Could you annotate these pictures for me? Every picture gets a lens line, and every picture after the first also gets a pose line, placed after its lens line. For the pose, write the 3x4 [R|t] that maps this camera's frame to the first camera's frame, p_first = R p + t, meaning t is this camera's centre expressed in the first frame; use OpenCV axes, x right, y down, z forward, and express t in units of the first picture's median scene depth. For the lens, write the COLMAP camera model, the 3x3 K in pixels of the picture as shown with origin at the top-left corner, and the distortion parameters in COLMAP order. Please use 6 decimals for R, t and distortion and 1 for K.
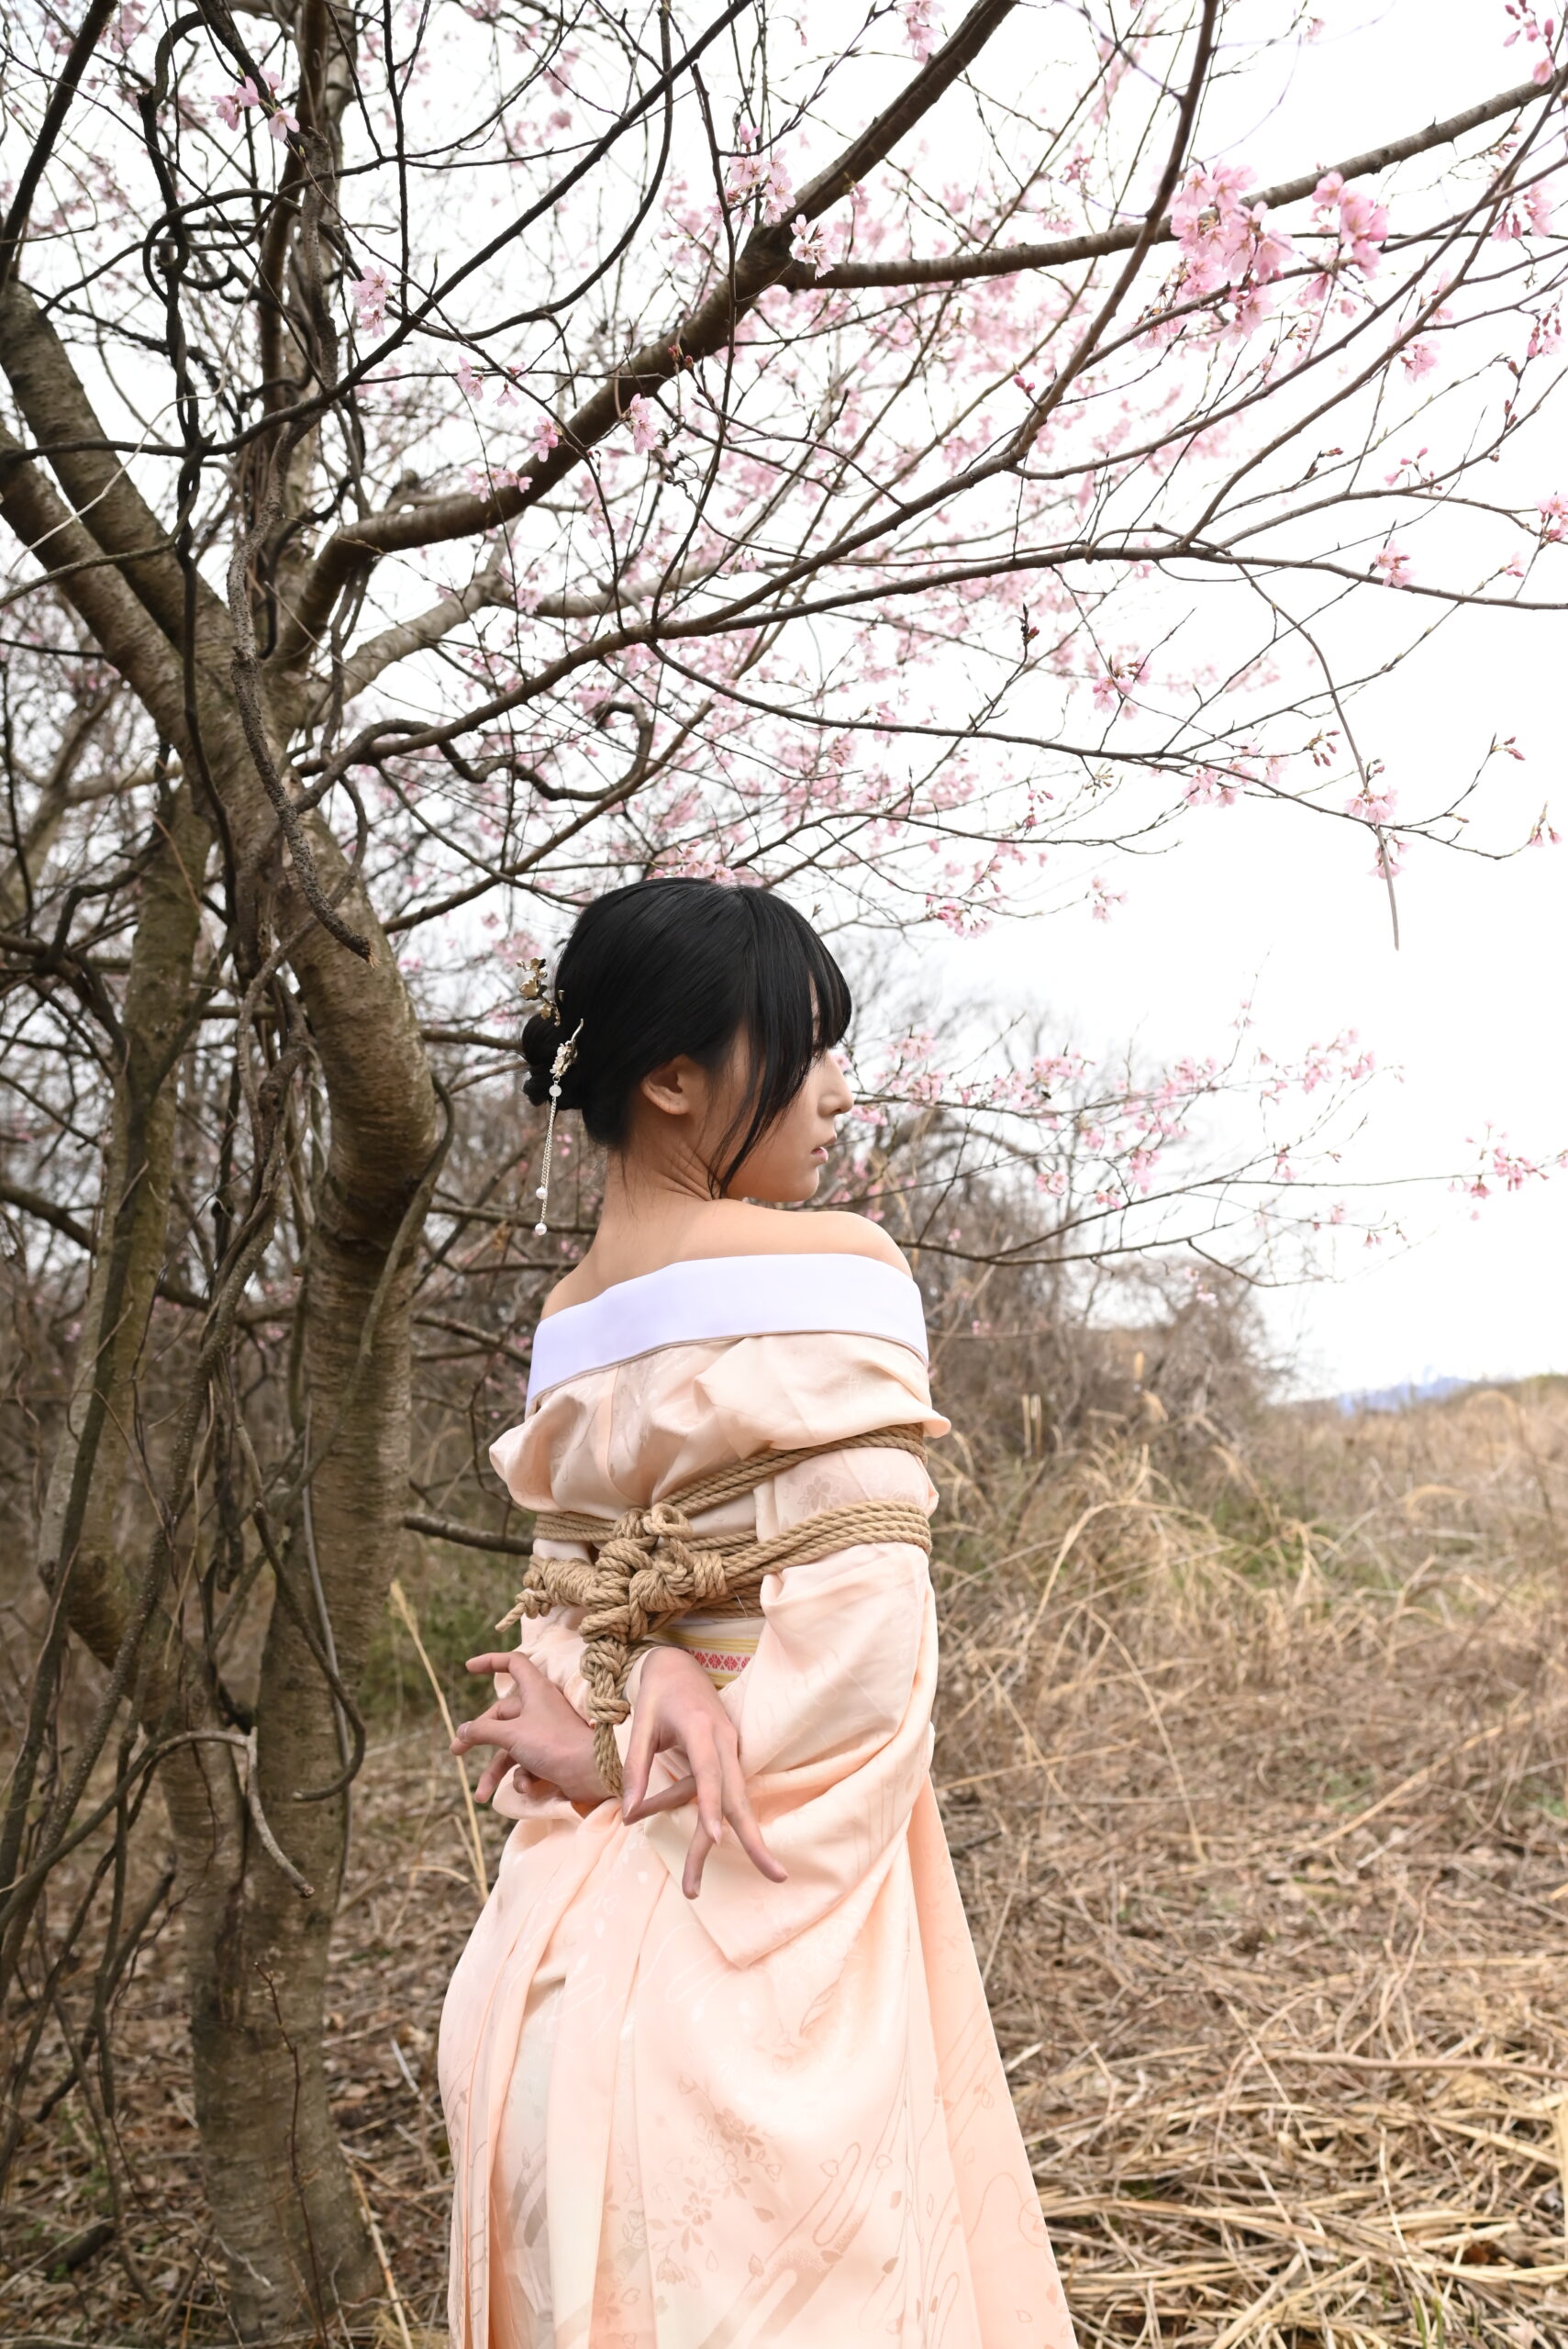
lens RADIAL K [[1601.3, 0, 784.0], [0, 1601.3, 1174.5], [0, 0, 1]] dist [-0.063450, 0.034682]
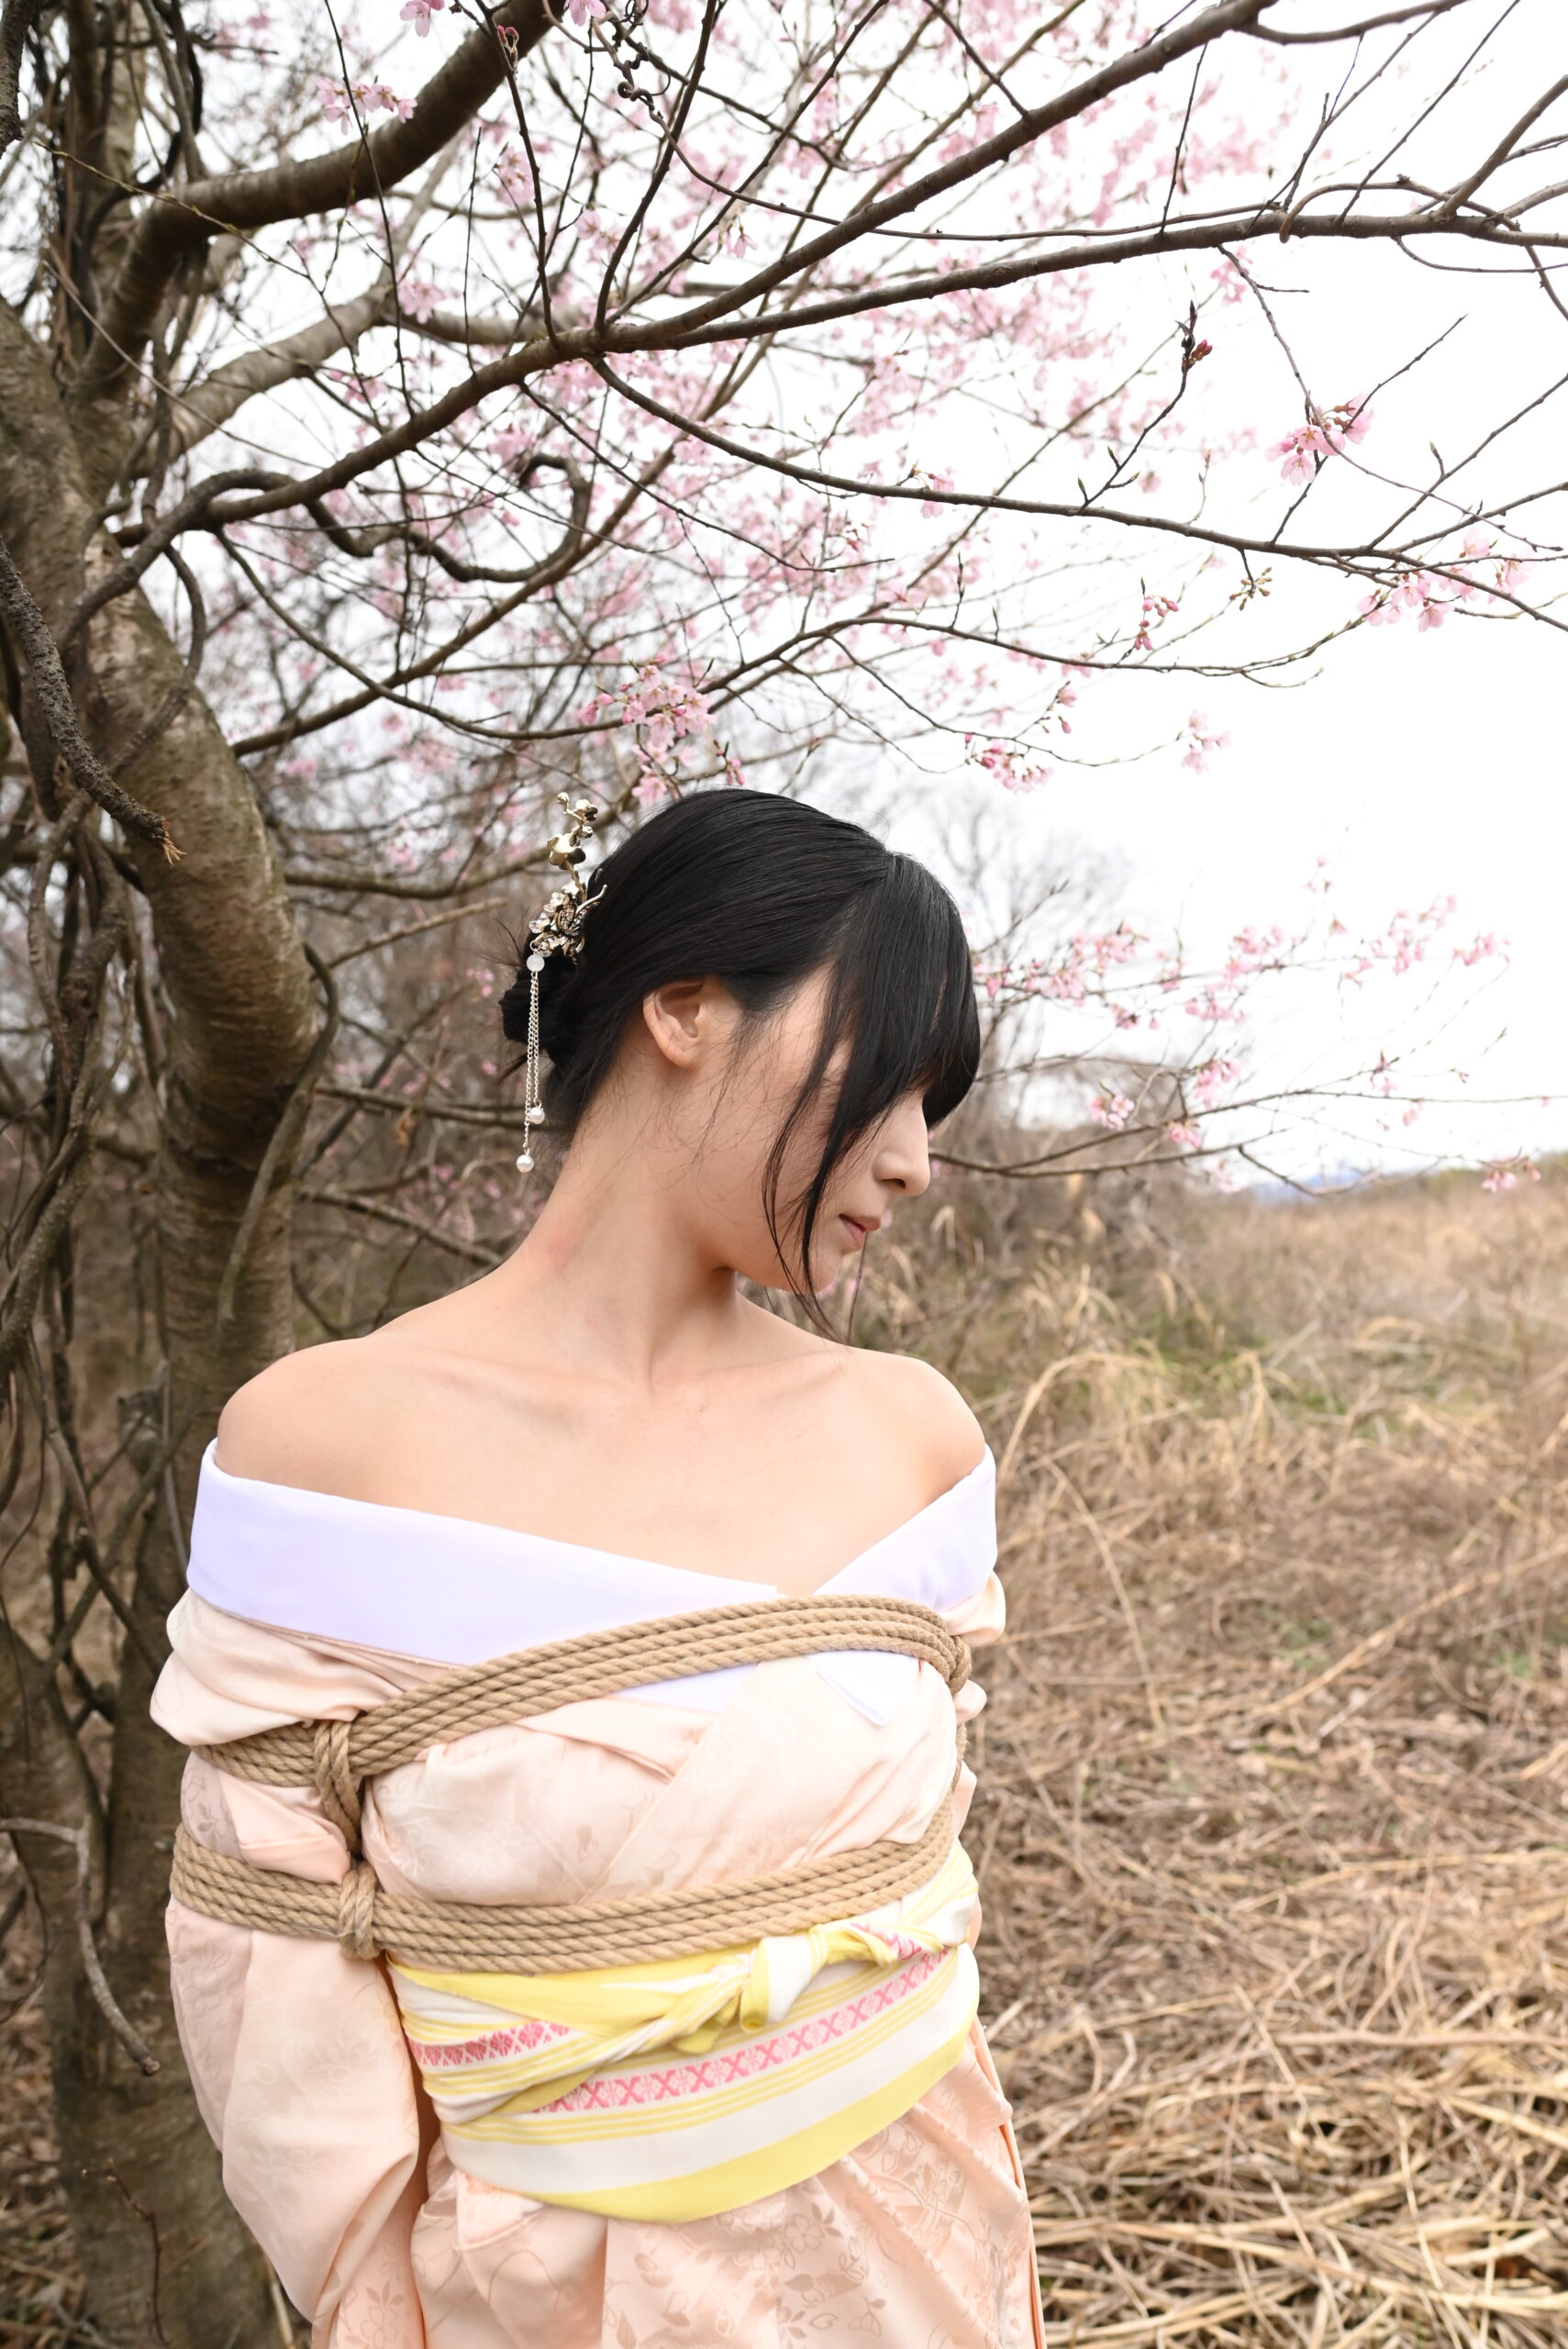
lens RADIAL K [[1601.3, 0, 784.0], [0, 1601.3, 1174.5], [0, 0, 1]] dist [-0.063450, 0.034682]
pose [[0.998986, 0.006316, 0.044583, -0.021208], [-0.012209, 0.991020, 0.133158, -0.054795], [-0.043341, -0.133567, 0.990092, 0.194487]]
